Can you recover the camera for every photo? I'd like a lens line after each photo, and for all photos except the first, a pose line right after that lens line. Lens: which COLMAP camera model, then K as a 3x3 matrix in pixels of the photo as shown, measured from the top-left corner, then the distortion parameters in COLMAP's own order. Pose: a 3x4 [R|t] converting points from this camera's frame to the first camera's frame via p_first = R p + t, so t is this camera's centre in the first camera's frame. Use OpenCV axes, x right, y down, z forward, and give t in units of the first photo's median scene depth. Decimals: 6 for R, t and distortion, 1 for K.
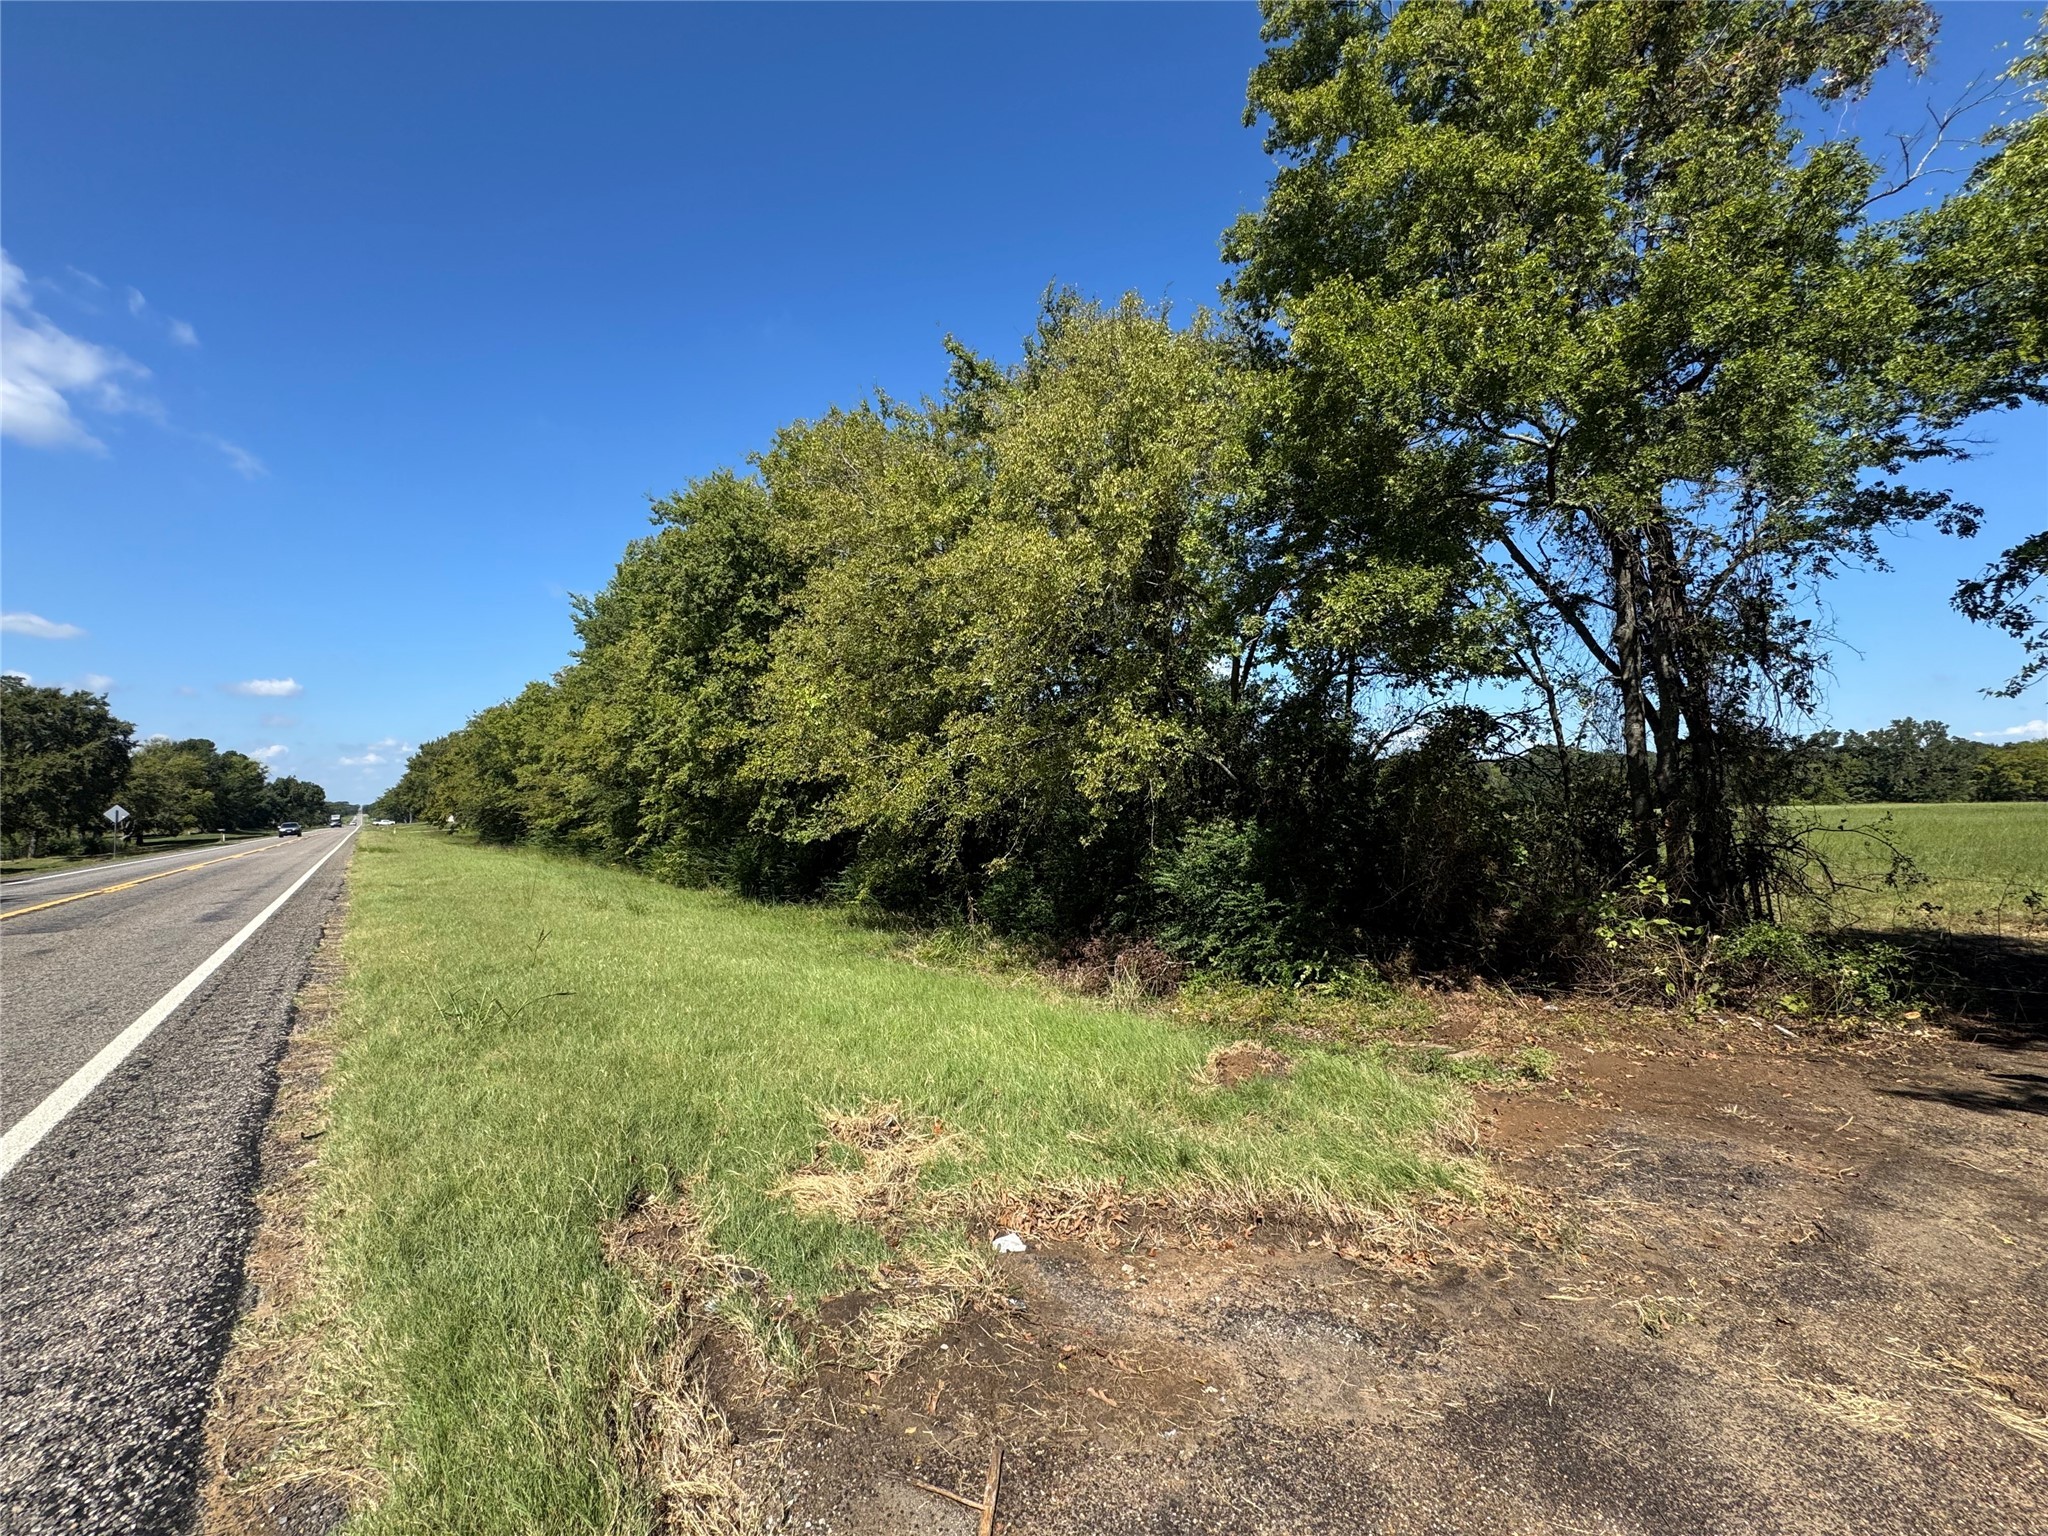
lens RADIAL K [[820.3, 0, 1038.1], [0, 820.3, 766.2], [0, 0, 1]] dist [-0.001694, -0.000613]
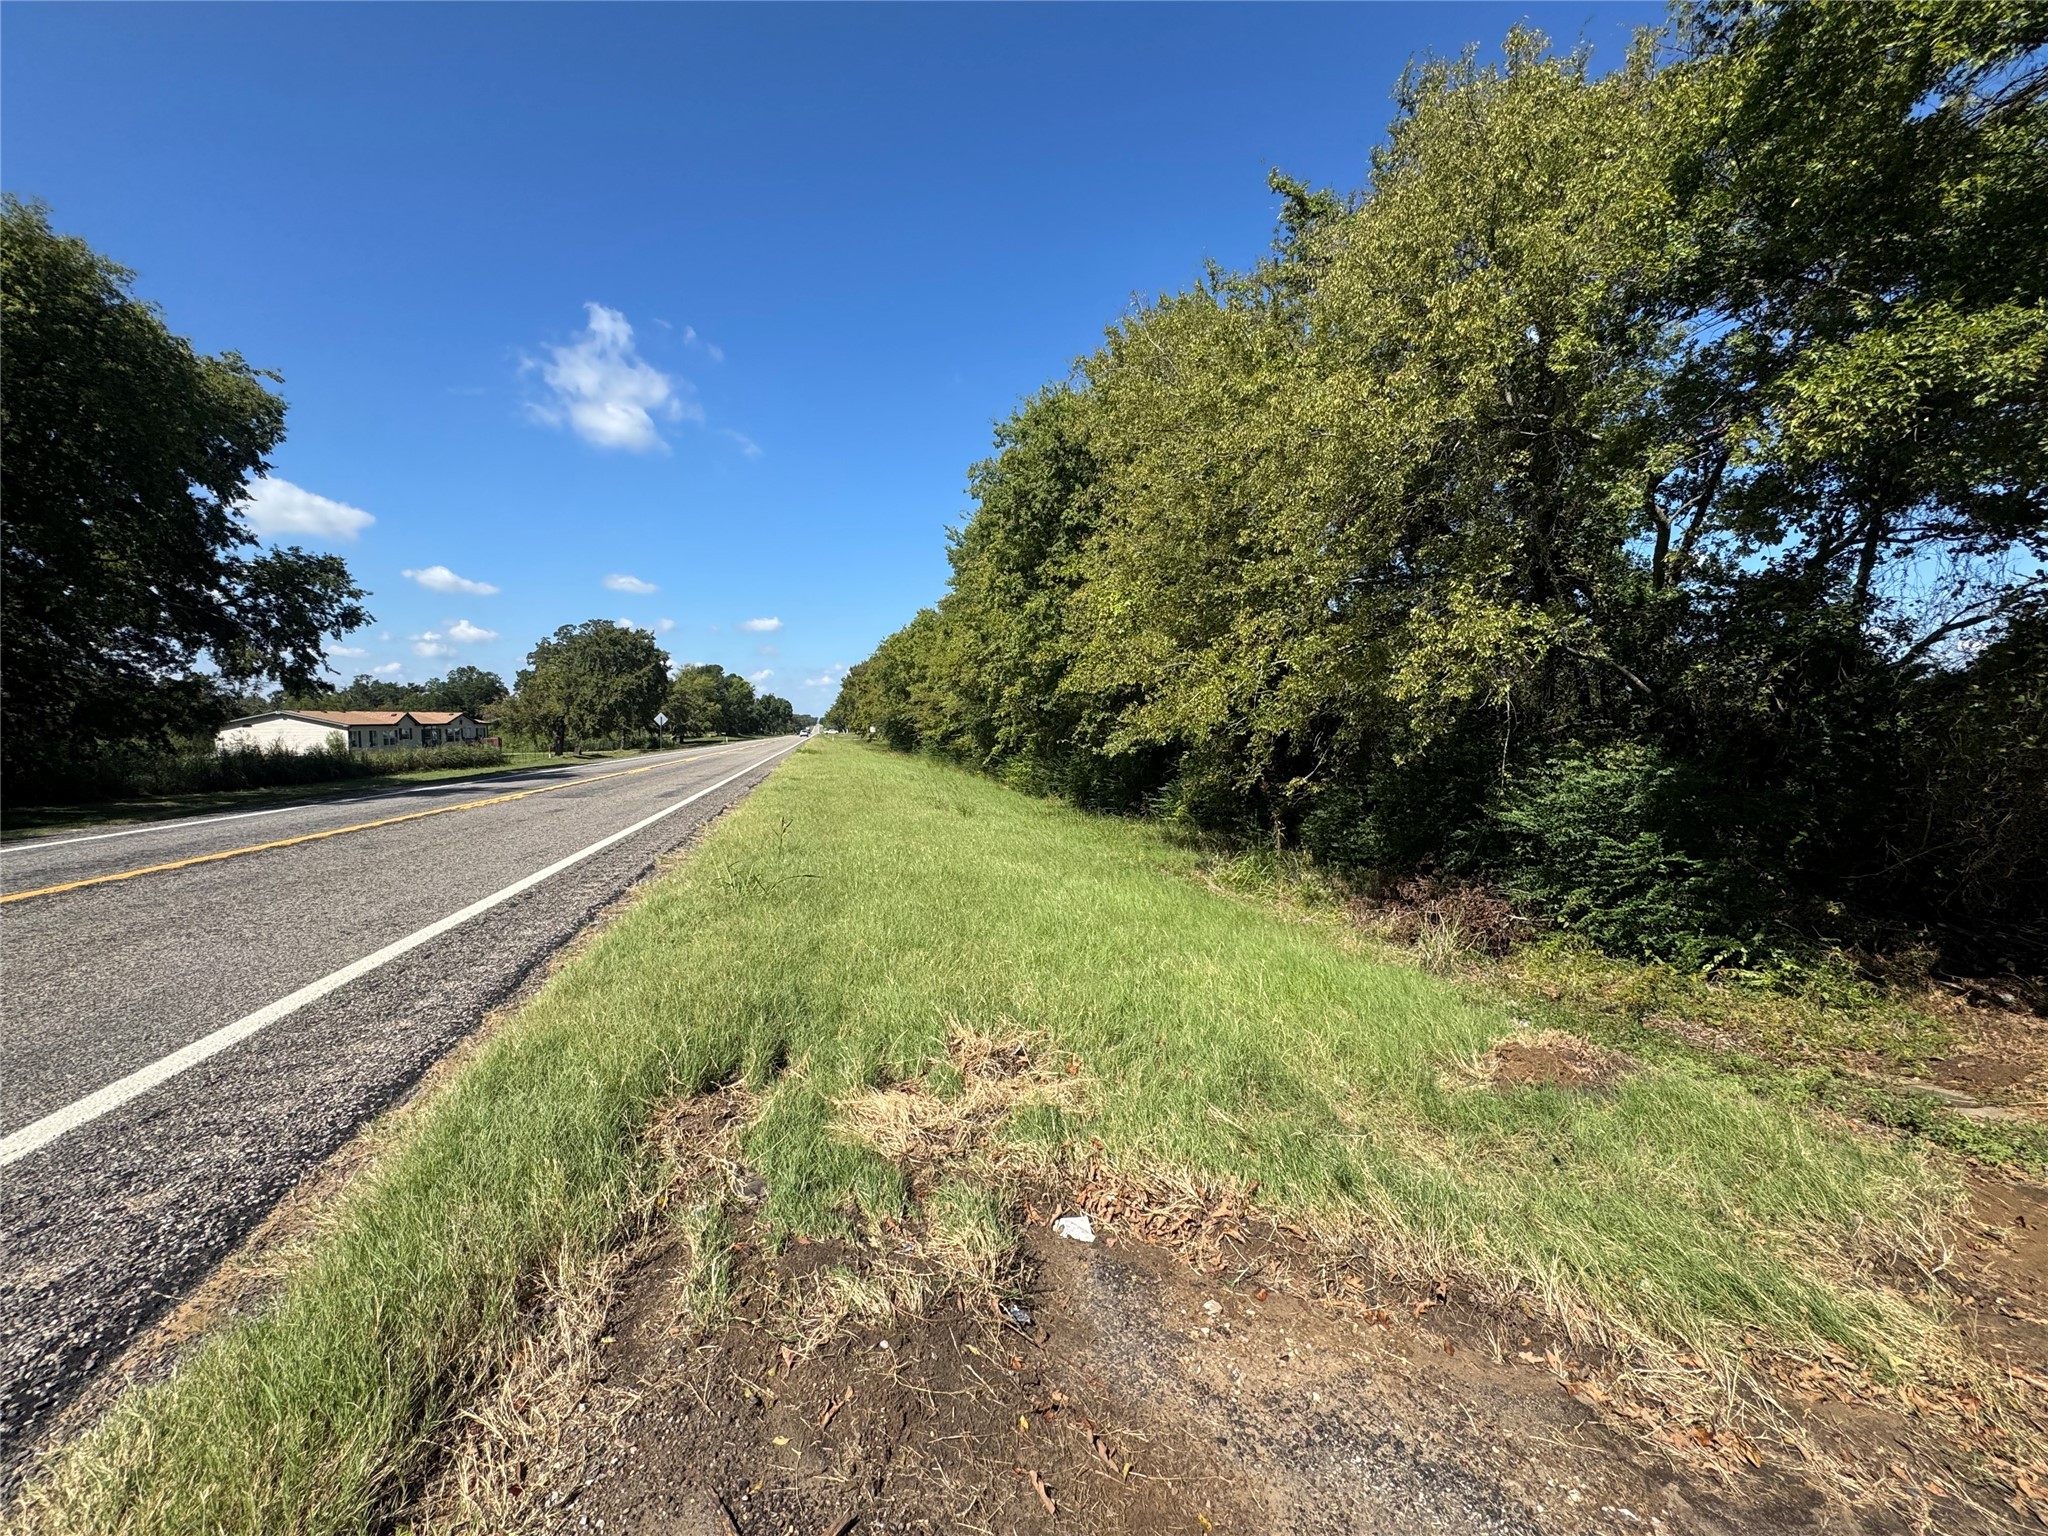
lens RADIAL K [[820.3, 0, 1032.9], [0, 820.3, 772.7], [0, 0, 1]] dist [-0.001694, -0.000613]
pose [[0.900777, 0.044834, -0.431960, 0.069675], [-0.000326, 0.994726, 0.102564, 0.015575], [0.434281, -0.092247, 0.896042, 0.083486]]
